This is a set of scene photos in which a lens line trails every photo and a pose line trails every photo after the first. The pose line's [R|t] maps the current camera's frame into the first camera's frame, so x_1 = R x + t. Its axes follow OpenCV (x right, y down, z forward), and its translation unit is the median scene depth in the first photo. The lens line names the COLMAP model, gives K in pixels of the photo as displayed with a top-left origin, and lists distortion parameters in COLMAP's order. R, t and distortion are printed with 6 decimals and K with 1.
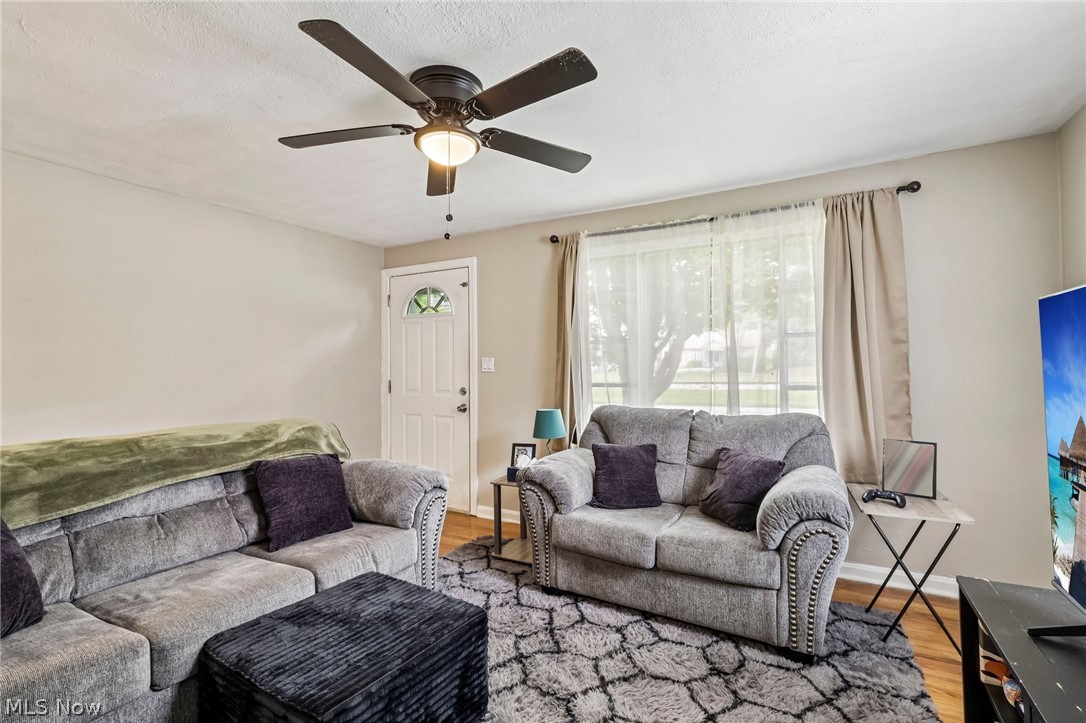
lens RADIAL K [[502.8, 0, 541.4], [0, 502.8, 364.9], [0, 0, 1]] dist [-0.001830, 0.001157]
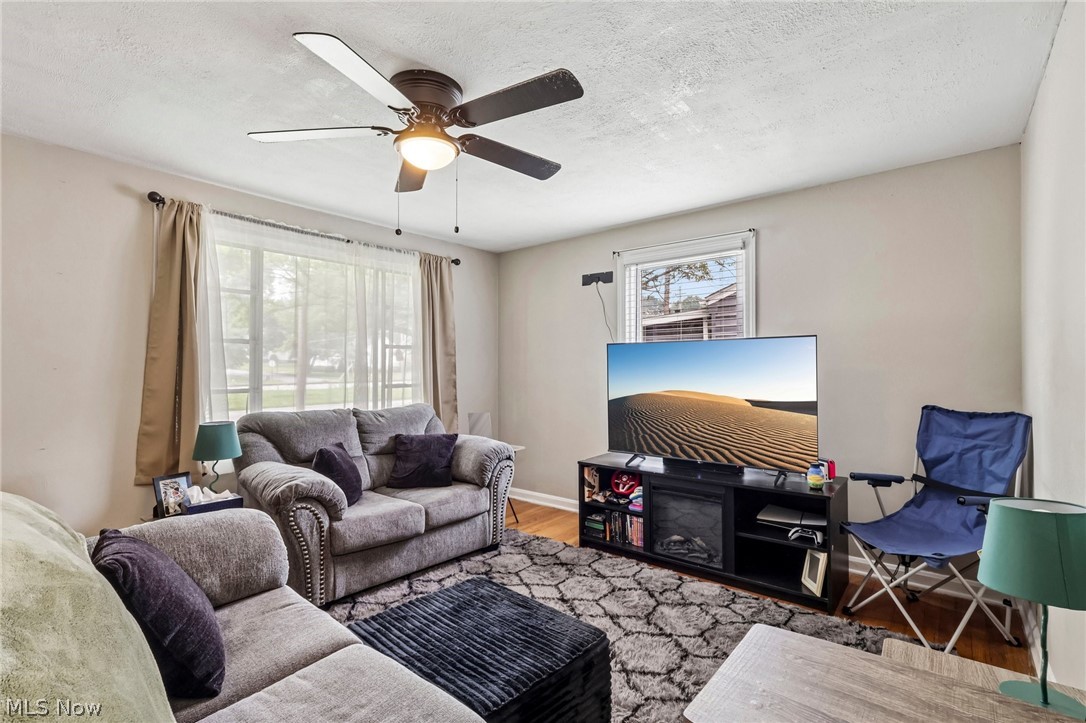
lens RADIAL K [[502.8, 0, 541.4], [0, 502.8, 367.2], [0, 0, 1]] dist [-0.001830, 0.001157]
pose [[0.176391, 0.007954, 0.984288, -0.836506], [-0.004501, 0.999963, -0.007274, 0.003556], [-0.984310, -0.003148, 0.176420, 0.433637]]
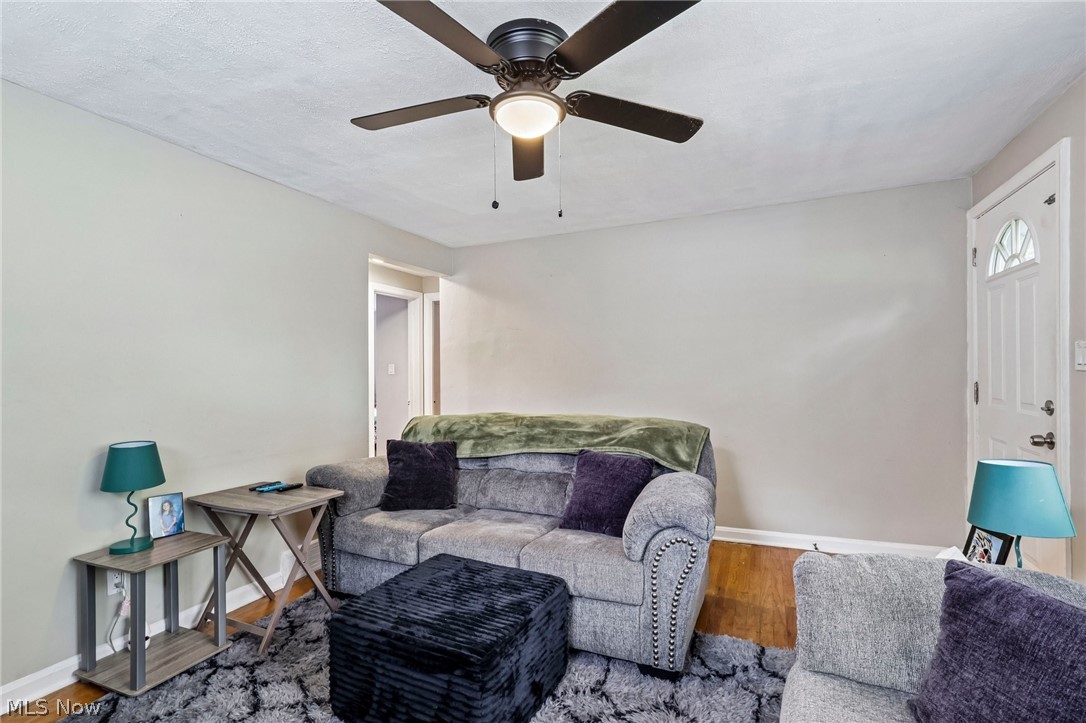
lens RADIAL K [[502.8, 0, 536.5], [0, 502.8, 366.0], [0, 0, 1]] dist [-0.001830, 0.001157]
pose [[0.082475, -0.004424, -0.996583, 0.498961], [0.020029, 0.999796, -0.002781, 0.001101], [0.996392, -0.019731, 0.082546, 0.695094]]
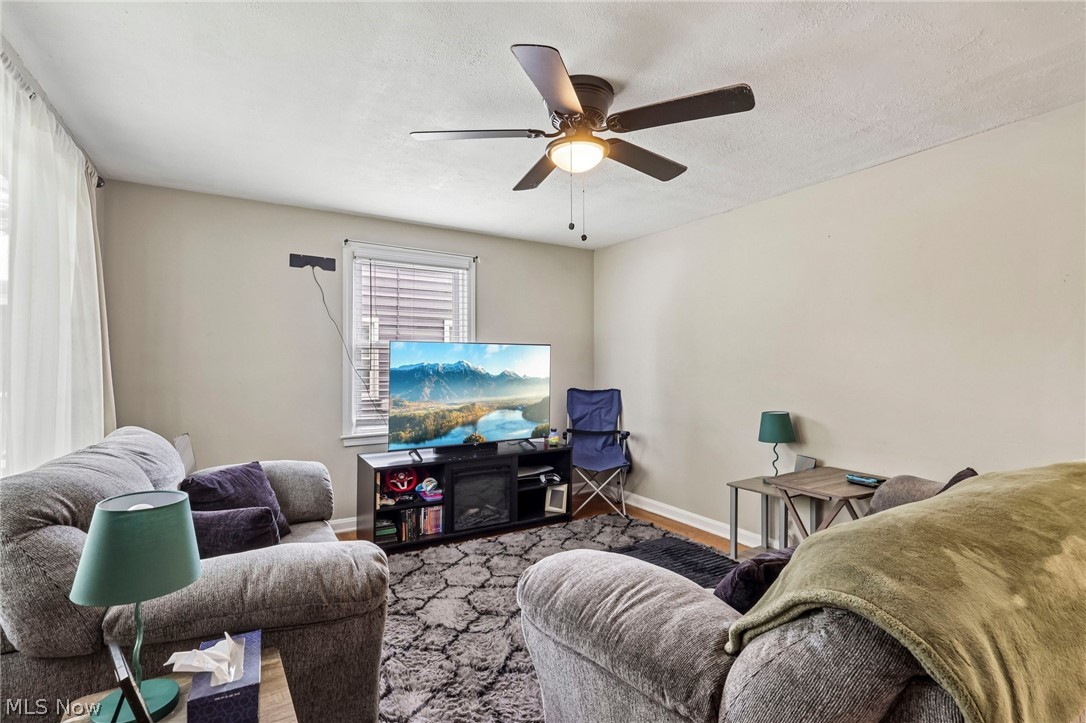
lens RADIAL K [[502.8, 0, 539.3], [0, 502.8, 361.2], [0, 0, 1]] dist [-0.001830, 0.001157]
pose [[-0.876430, 0.013123, 0.481351, -0.451850], [0.002056, 0.999721, -0.023512, 0.016625], [-0.481525, -0.019617, -0.876213, 1.434339]]
